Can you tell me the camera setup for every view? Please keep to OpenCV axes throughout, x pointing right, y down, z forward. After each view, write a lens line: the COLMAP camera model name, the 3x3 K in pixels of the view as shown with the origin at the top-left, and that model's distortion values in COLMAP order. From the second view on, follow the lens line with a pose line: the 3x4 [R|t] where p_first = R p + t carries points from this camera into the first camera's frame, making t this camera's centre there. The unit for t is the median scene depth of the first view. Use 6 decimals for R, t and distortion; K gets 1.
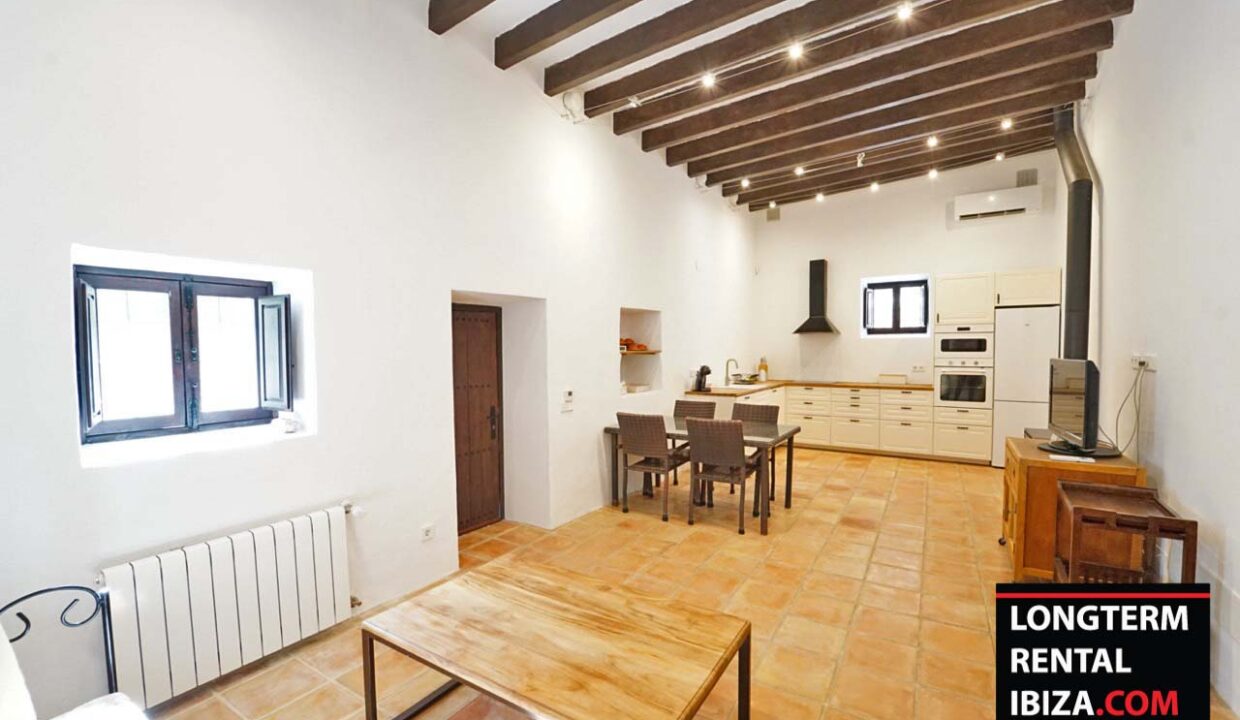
lens RADIAL K [[509.3, 0, 630.5], [0, 509.3, 367.7], [0, 0, 1]] dist [-0.023188, 0.000327]
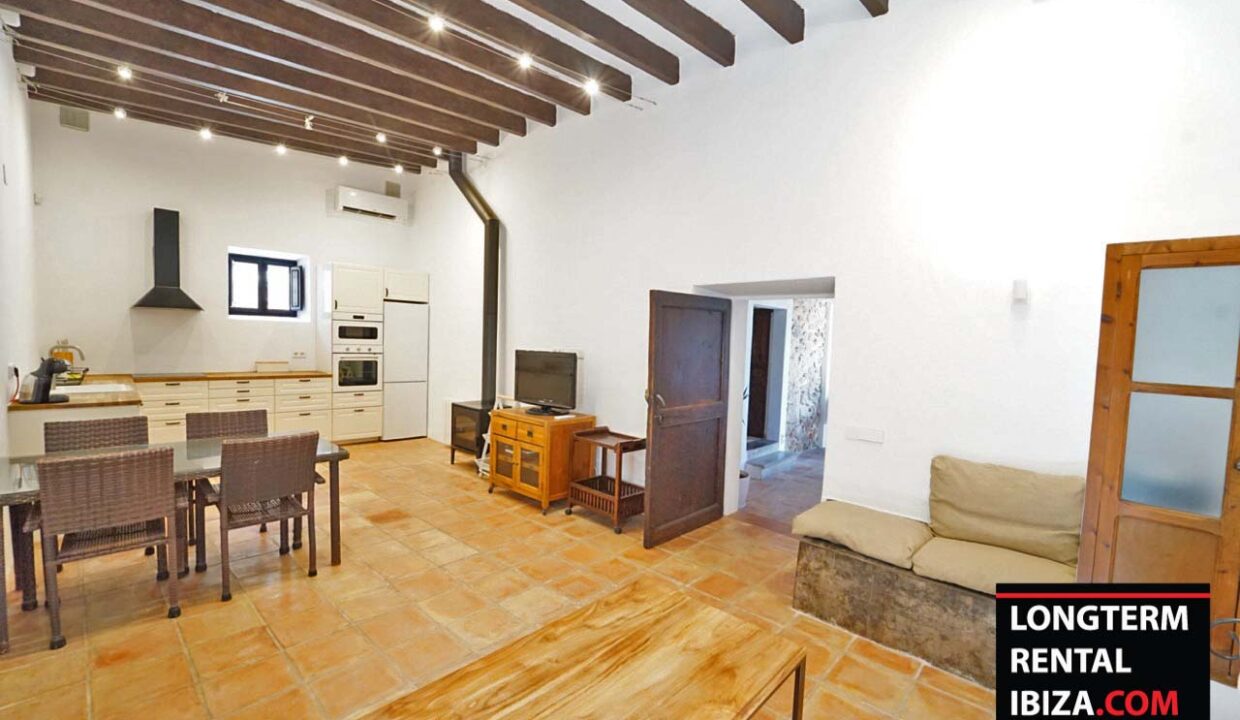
lens RADIAL K [[509.3, 0, 630.5], [0, 509.3, 367.7], [0, 0, 1]] dist [-0.023188, 0.000327]
pose [[0.174313, -0.043001, 0.983751, -0.290732], [0.000441, 0.999049, 0.043592, -0.017289], [-0.984690, -0.007165, 0.174166, 0.252371]]
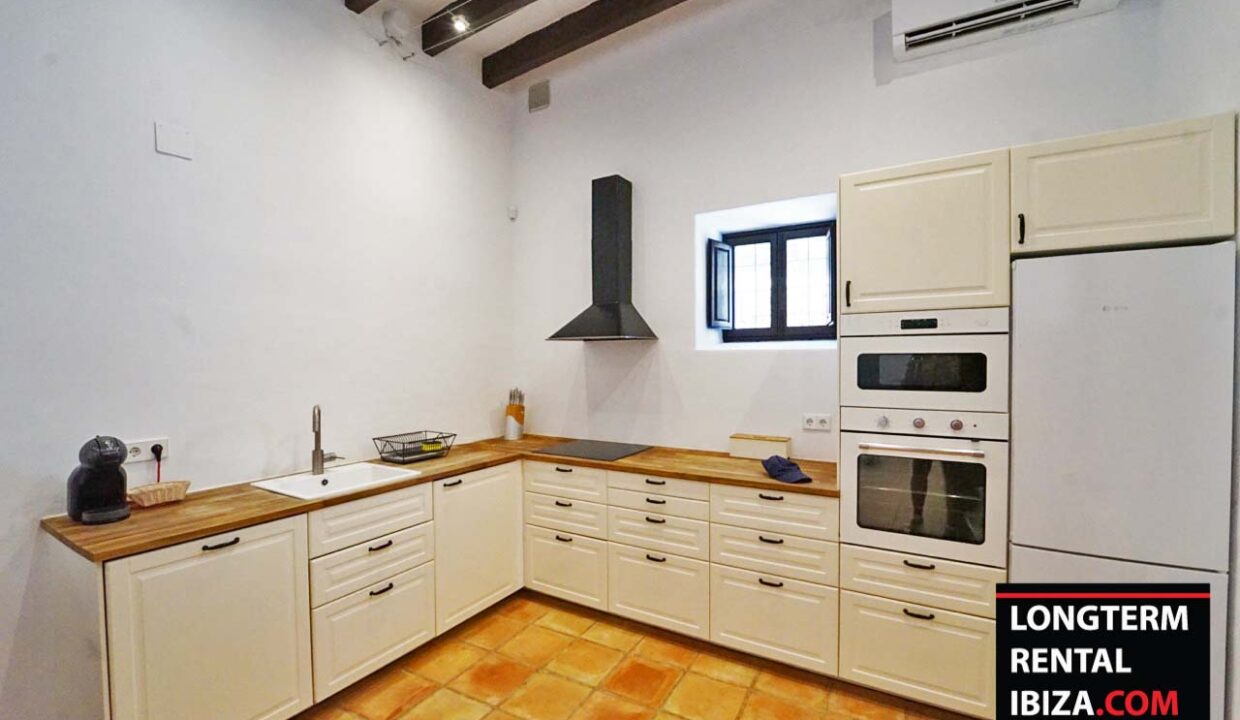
lens RADIAL K [[509.3, 0, 630.5], [0, 509.3, 367.7], [0, 0, 1]] dist [-0.023188, 0.000327]
pose [[0.998802, 0.002336, 0.048887, 0.451130], [-0.001117, 0.999688, -0.024961, -0.038885], [-0.048930, 0.024877, 0.998492, 0.672059]]
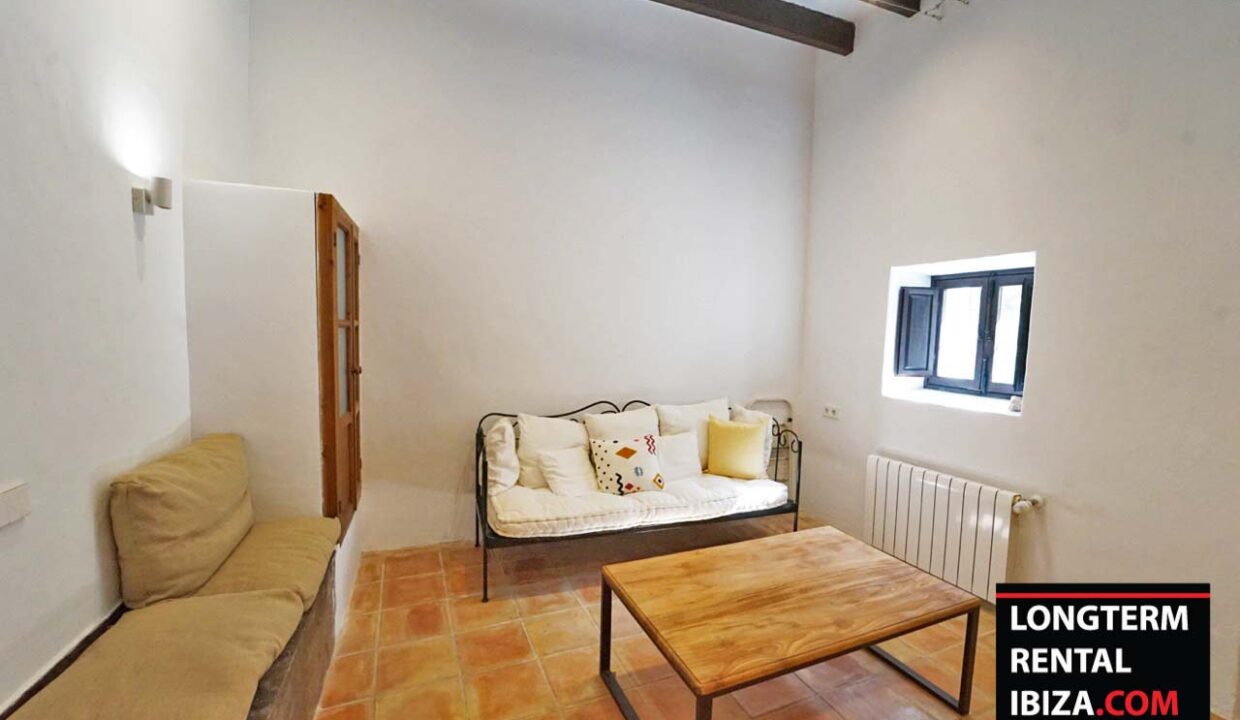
lens RADIAL K [[509.3, 0, 630.5], [0, 509.3, 367.7], [0, 0, 1]] dist [-0.023188, 0.000327]
pose [[-0.558475, 0.060522, -0.827310, 0.270459], [-0.060373, 0.991724, 0.113305, -0.013581], [0.827321, 0.113225, -0.550200, 0.388445]]
